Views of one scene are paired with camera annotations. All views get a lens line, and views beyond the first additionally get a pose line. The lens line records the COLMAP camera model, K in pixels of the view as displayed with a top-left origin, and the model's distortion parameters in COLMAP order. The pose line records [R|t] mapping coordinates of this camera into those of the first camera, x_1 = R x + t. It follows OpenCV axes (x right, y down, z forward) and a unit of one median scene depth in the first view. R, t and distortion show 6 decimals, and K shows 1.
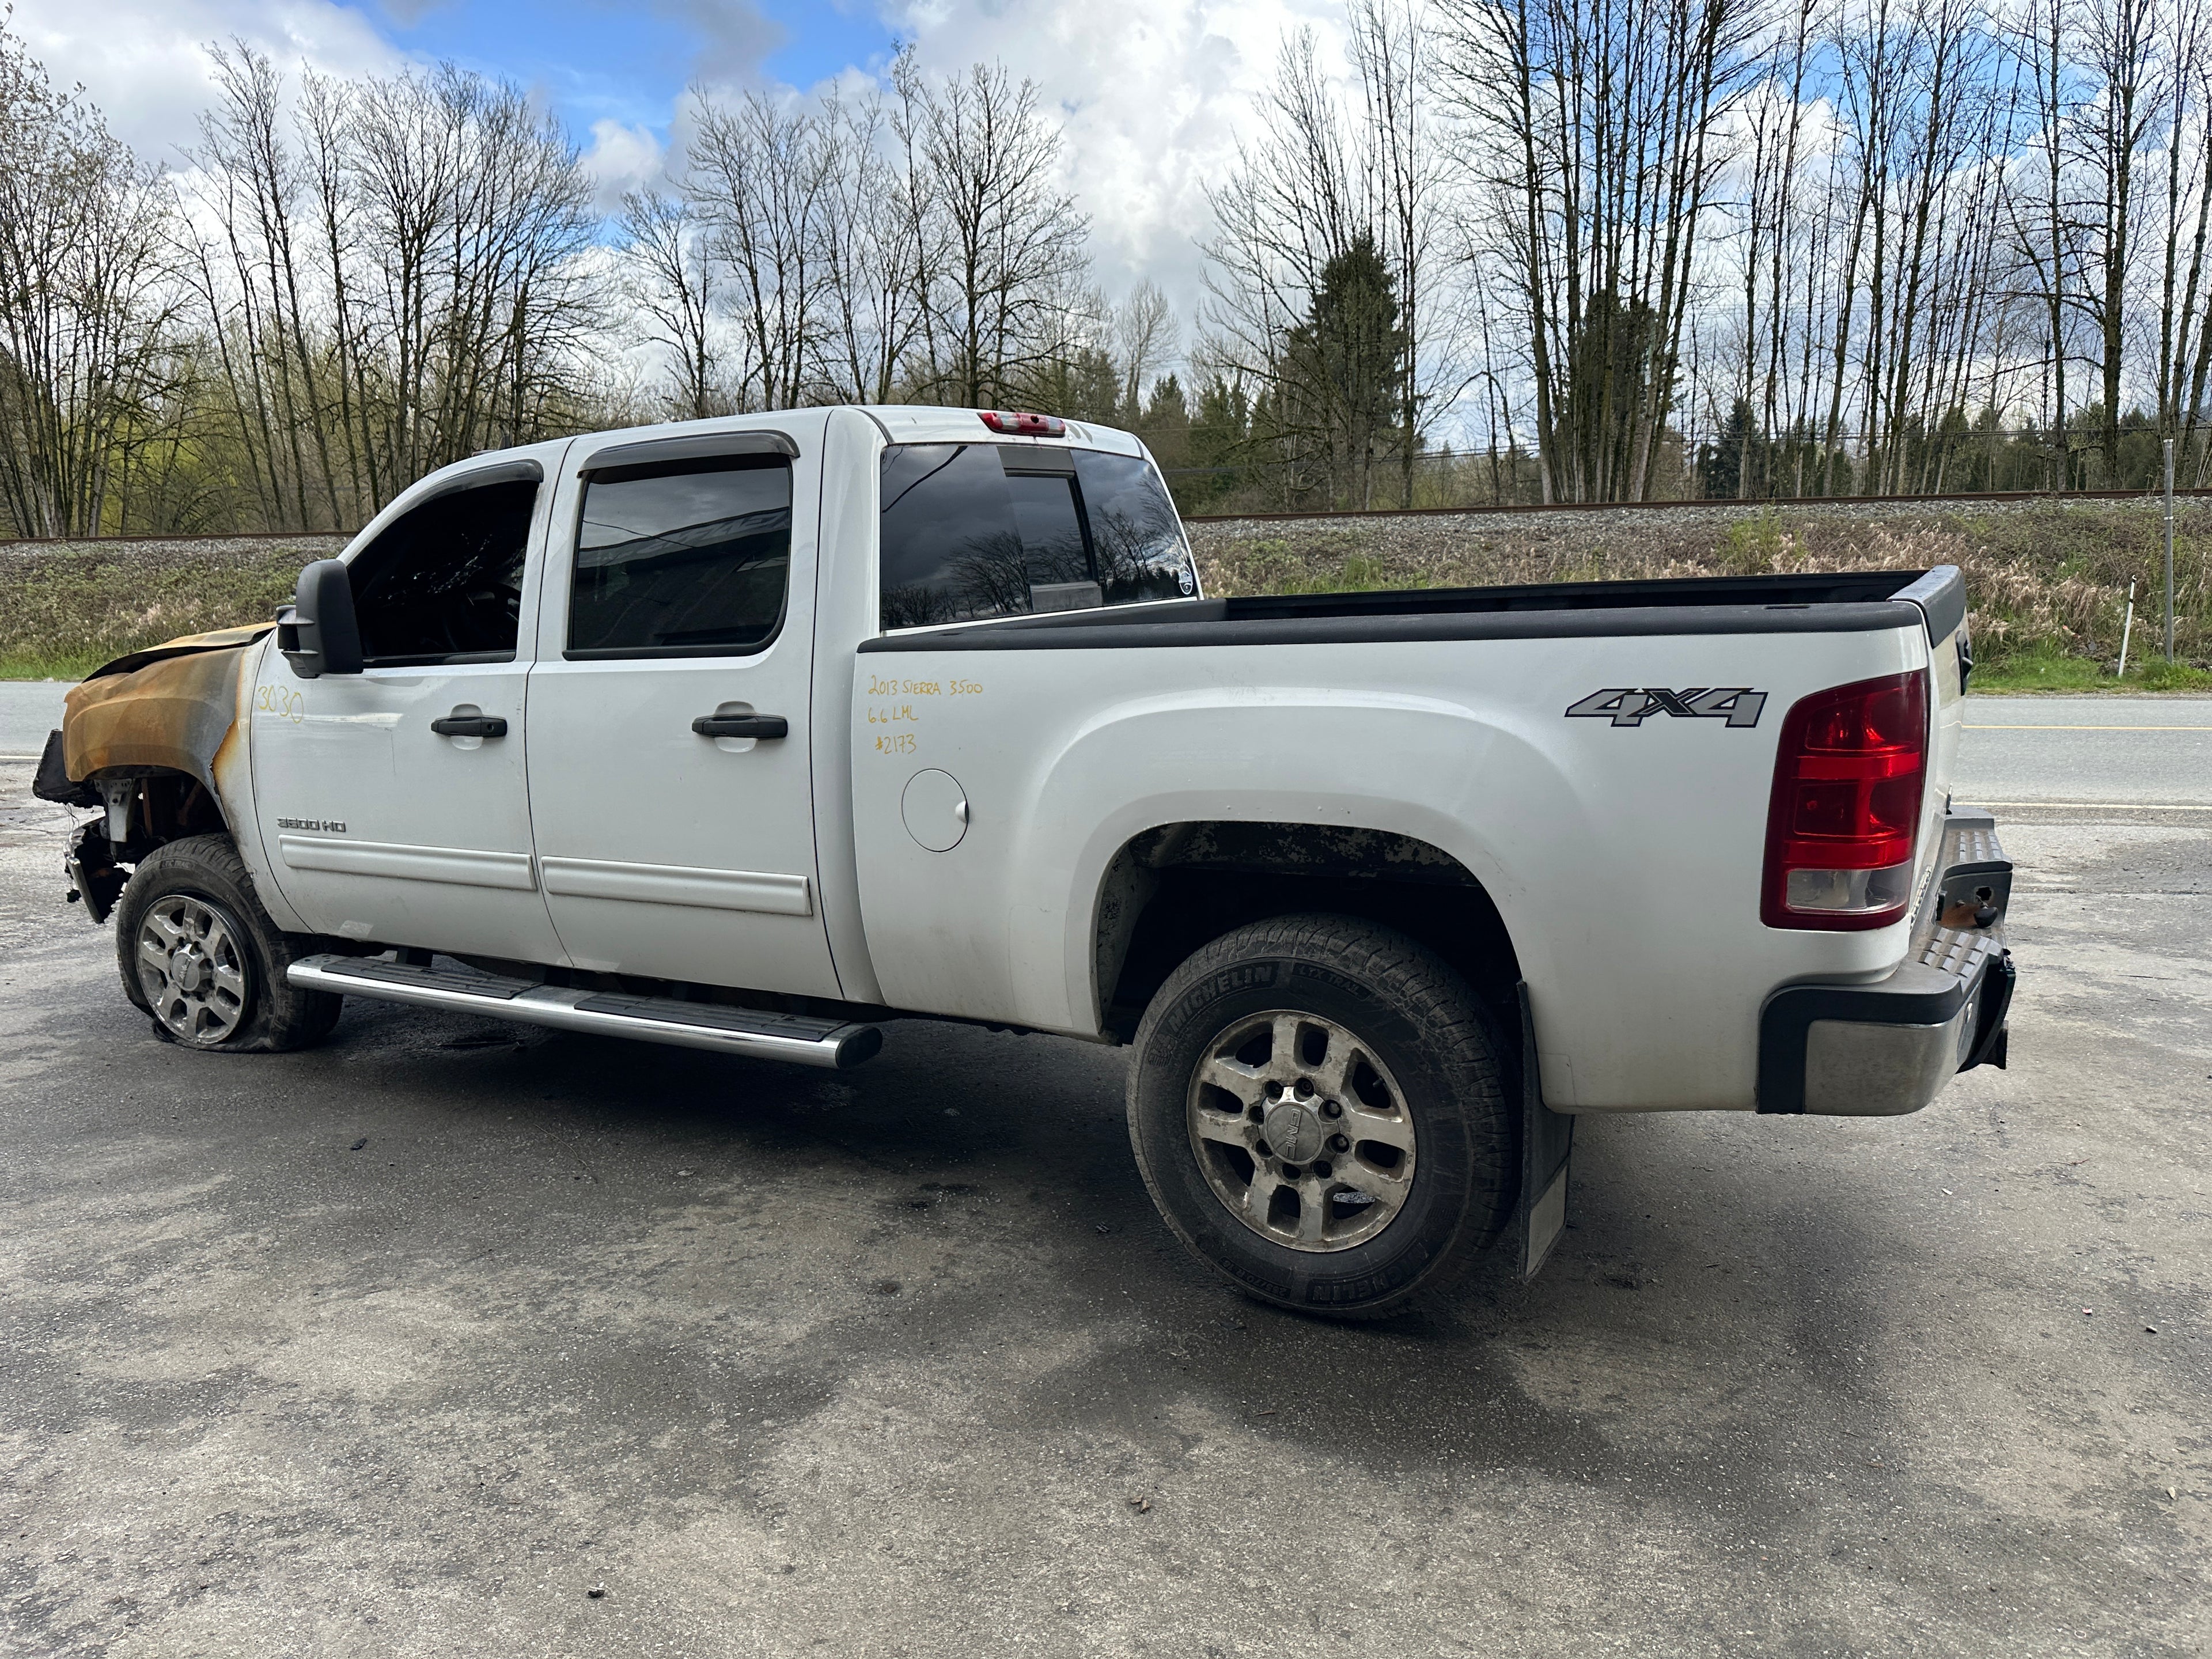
lens RADIAL K [[1558.1, 0, 1121.0], [0, 1558.1, 840.0], [0, 0, 1]] dist [0.009206, -0.017539]
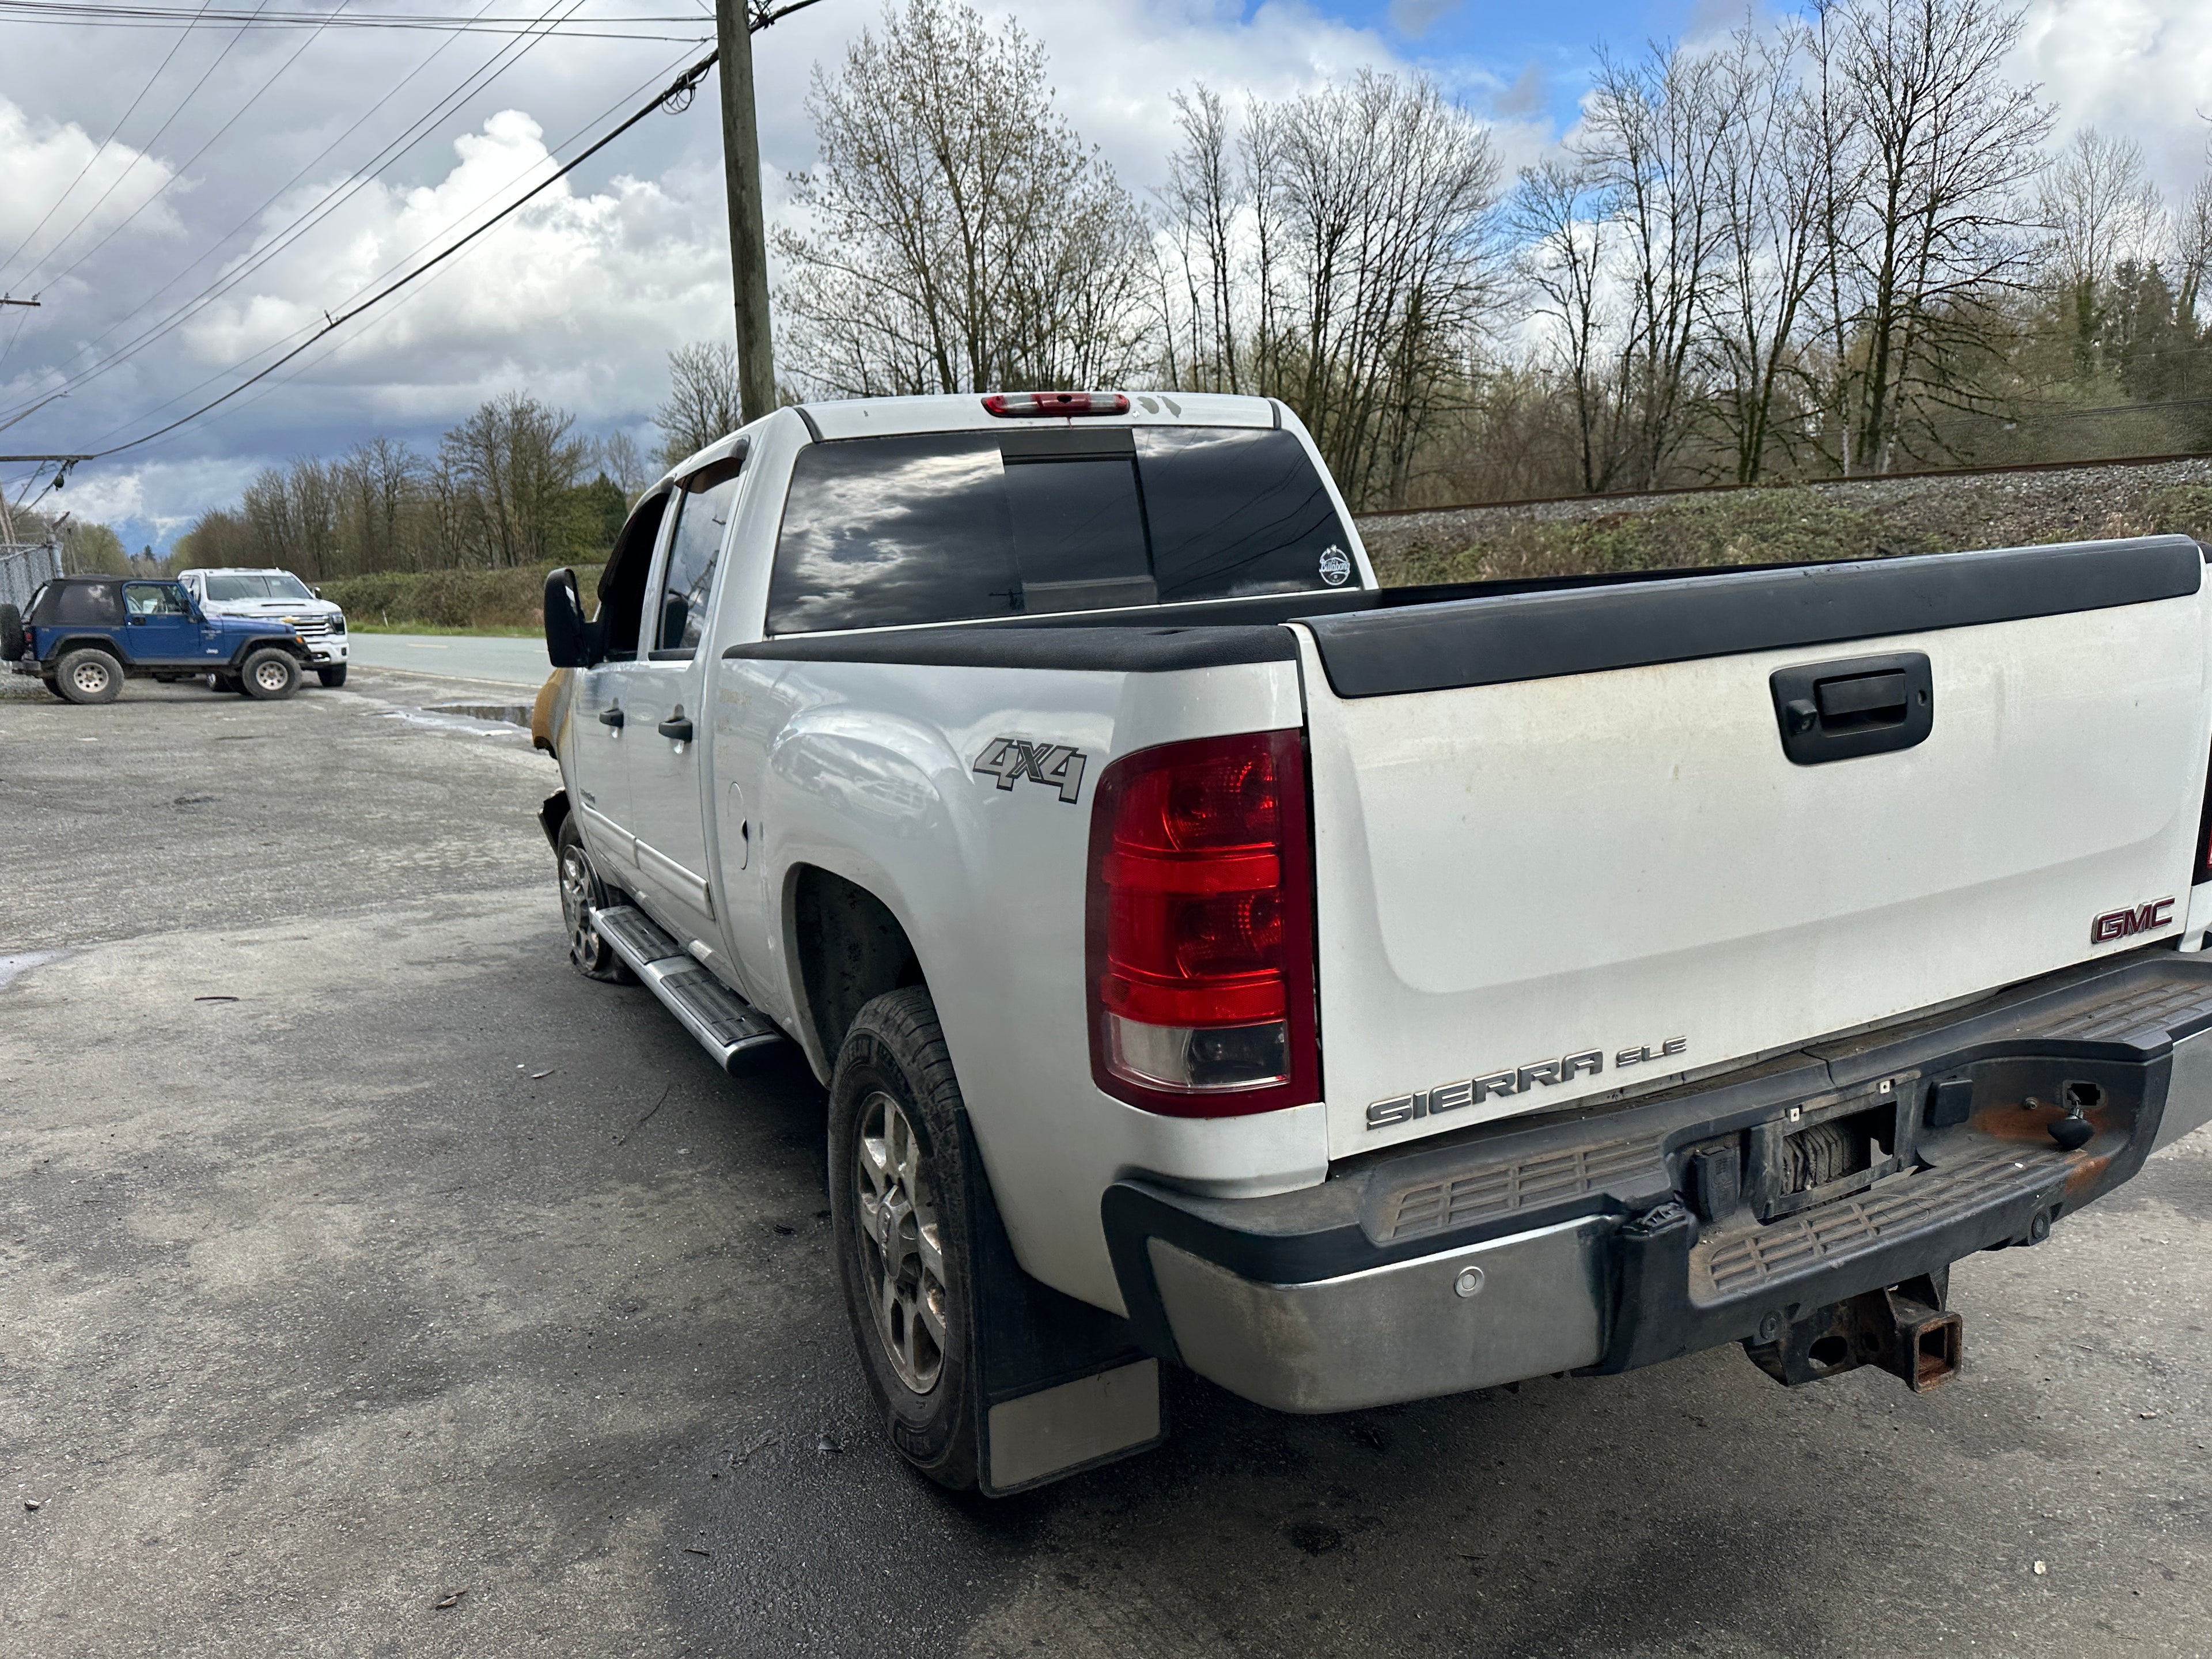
lens RADIAL K [[1553.3, 0, 1117.2], [0, 1553.3, 839.7], [0, 0, 1]] dist [0.026432, -0.032508]
pose [[0.833170, 0.077038, -0.547625, 0.052041], [-0.067846, 0.997008, 0.037033, -0.005380], [0.548840, 0.006299, 0.835904, 0.028114]]
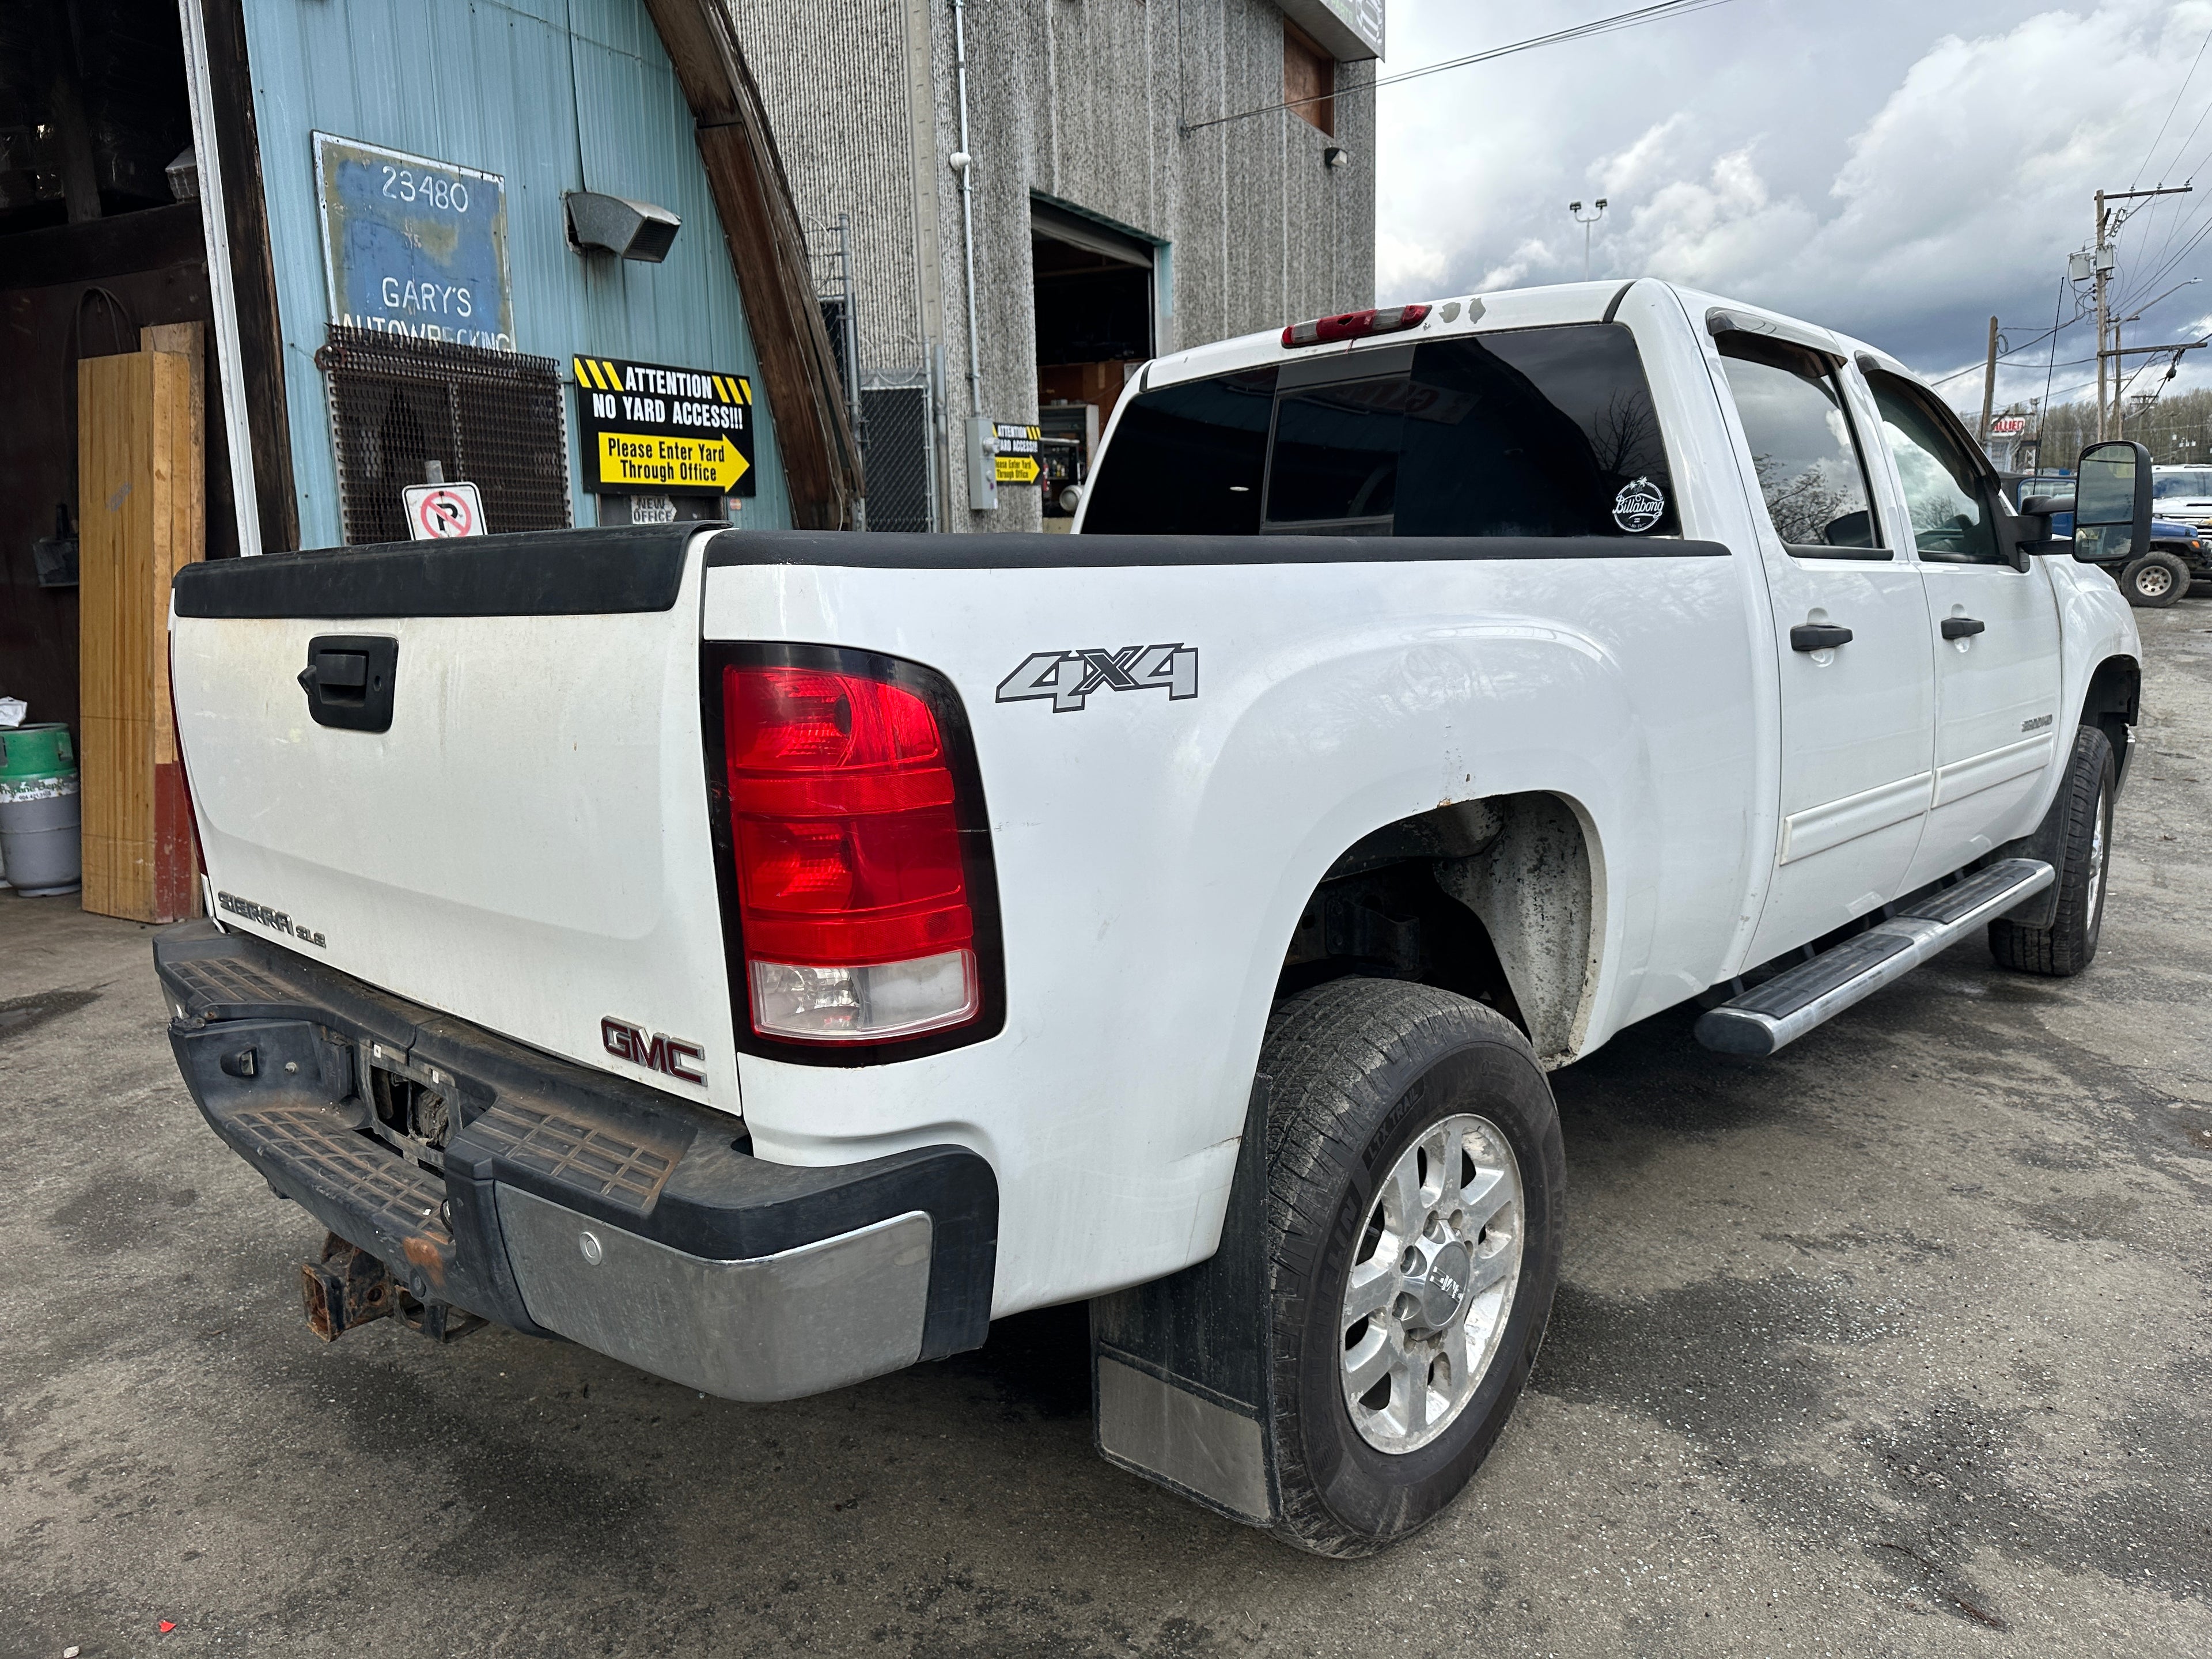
lens RADIAL K [[1556.1, 0, 1104.6], [0, 1556.1, 817.4], [0, 0, 1]] dist [0.025929, -0.030921]
pose [[-0.234912, 0.197417, -0.951758, 0.088352], [-0.142811, 0.961522, 0.234691, -0.020700], [0.961468, 0.191054, -0.197679, 0.117060]]
